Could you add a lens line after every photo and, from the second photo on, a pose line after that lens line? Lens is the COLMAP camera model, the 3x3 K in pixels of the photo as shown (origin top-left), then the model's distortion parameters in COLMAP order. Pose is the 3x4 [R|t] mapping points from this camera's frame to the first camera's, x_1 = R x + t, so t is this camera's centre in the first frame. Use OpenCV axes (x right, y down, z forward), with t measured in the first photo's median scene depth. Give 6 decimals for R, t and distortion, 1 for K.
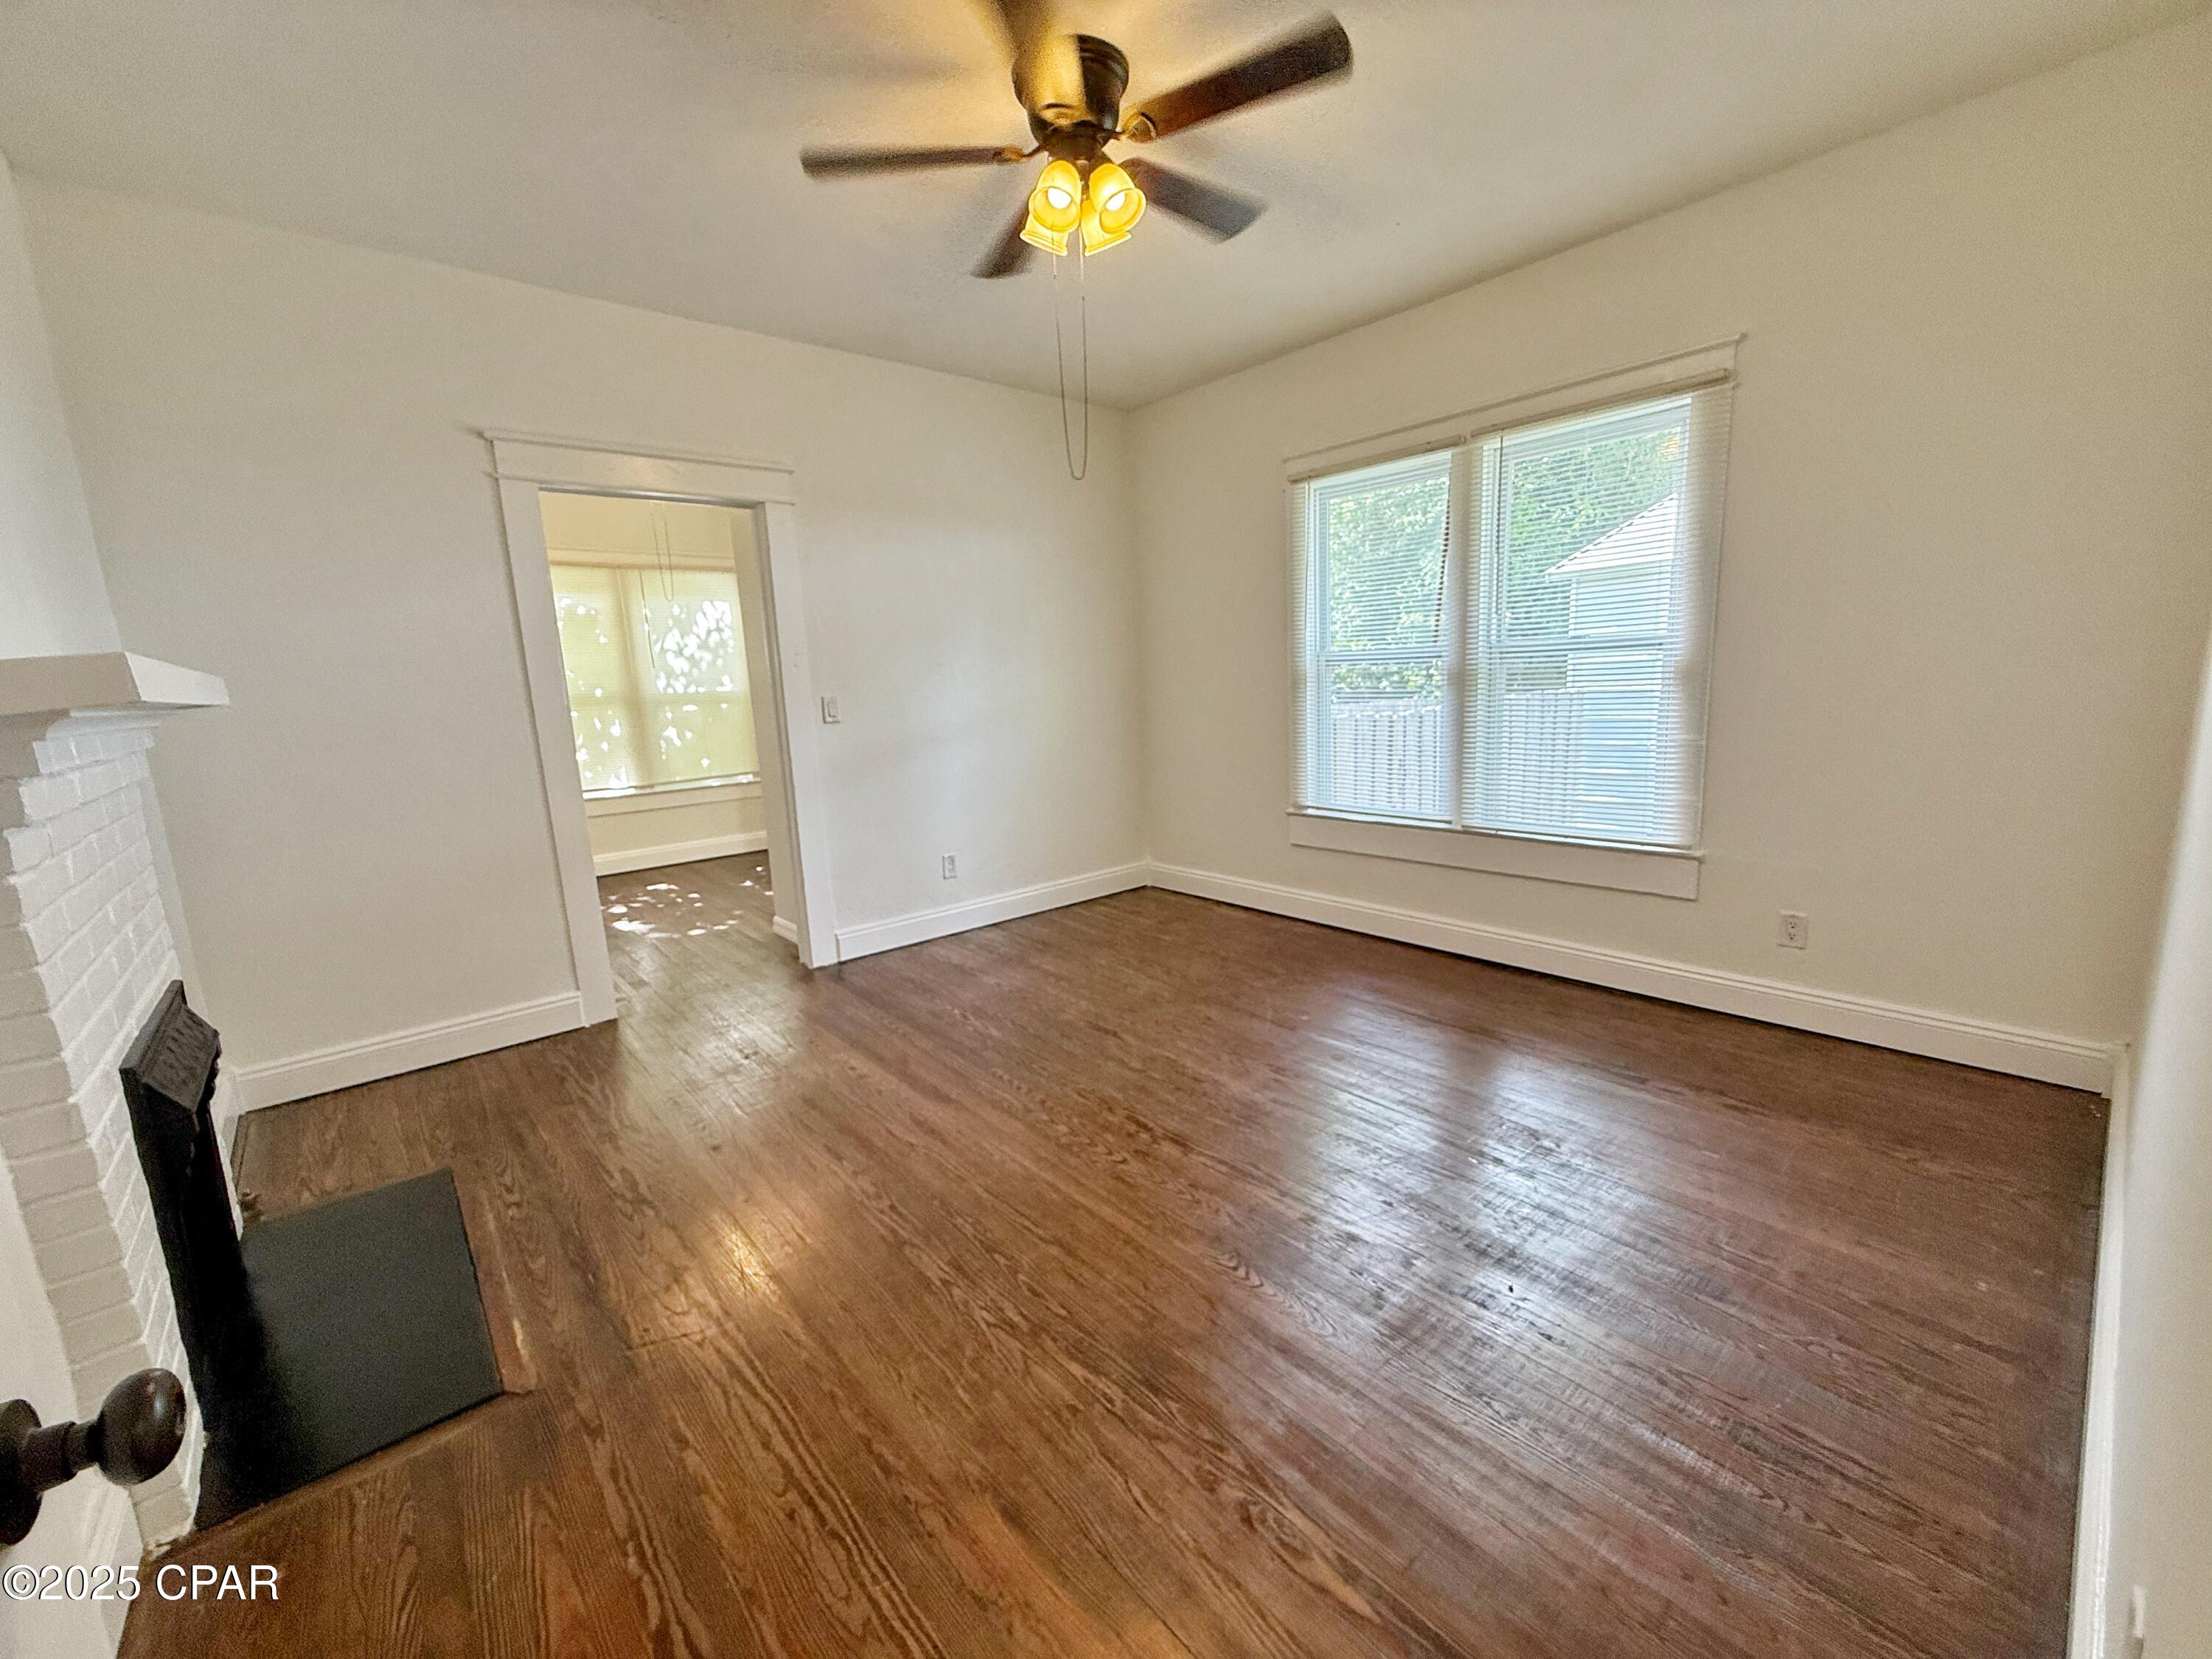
lens RADIAL K [[885.2, 0, 1100.3], [0, 885.2, 827.5], [0, 0, 1]] dist [0.000913, -0.000170]
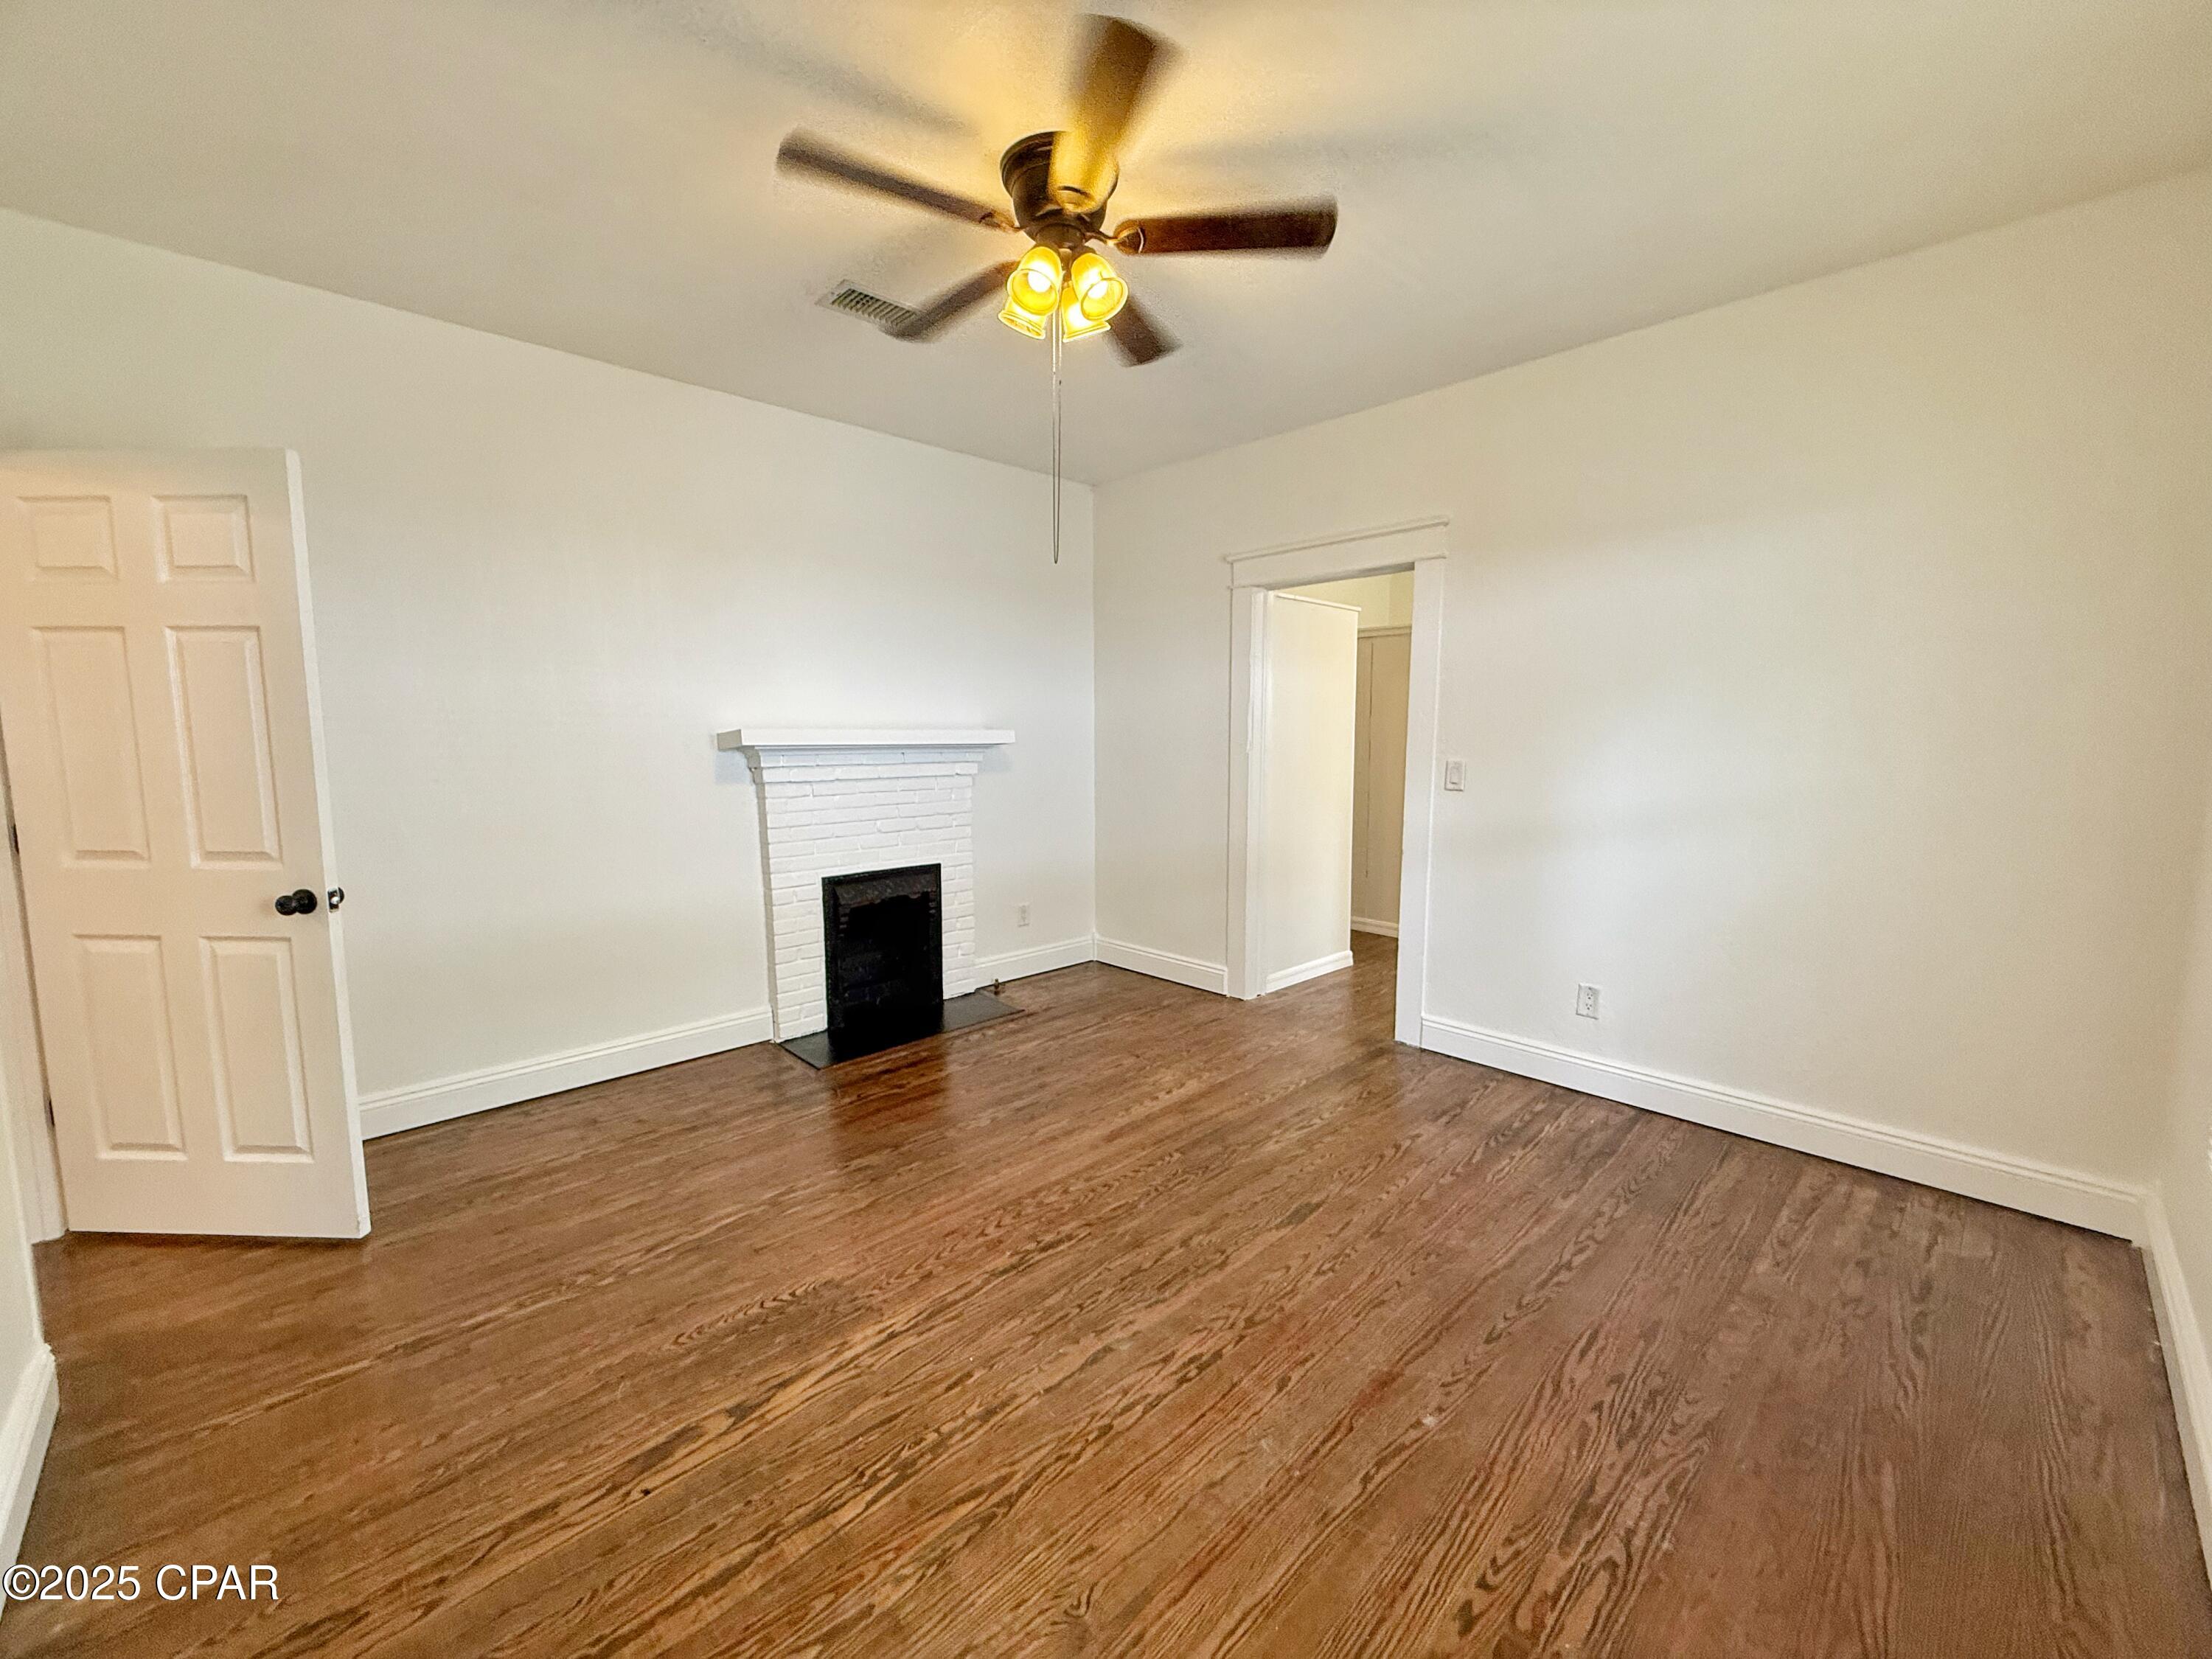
lens RADIAL K [[885.2, 0, 1100.3], [0, 885.2, 827.5], [0, 0, 1]] dist [0.000913, -0.000170]
pose [[0.051946, 0.147397, -0.987712, 0.711831], [-0.172245, 0.975548, 0.136522, -0.176188], [0.983683, 0.163037, 0.076065, 0.720398]]
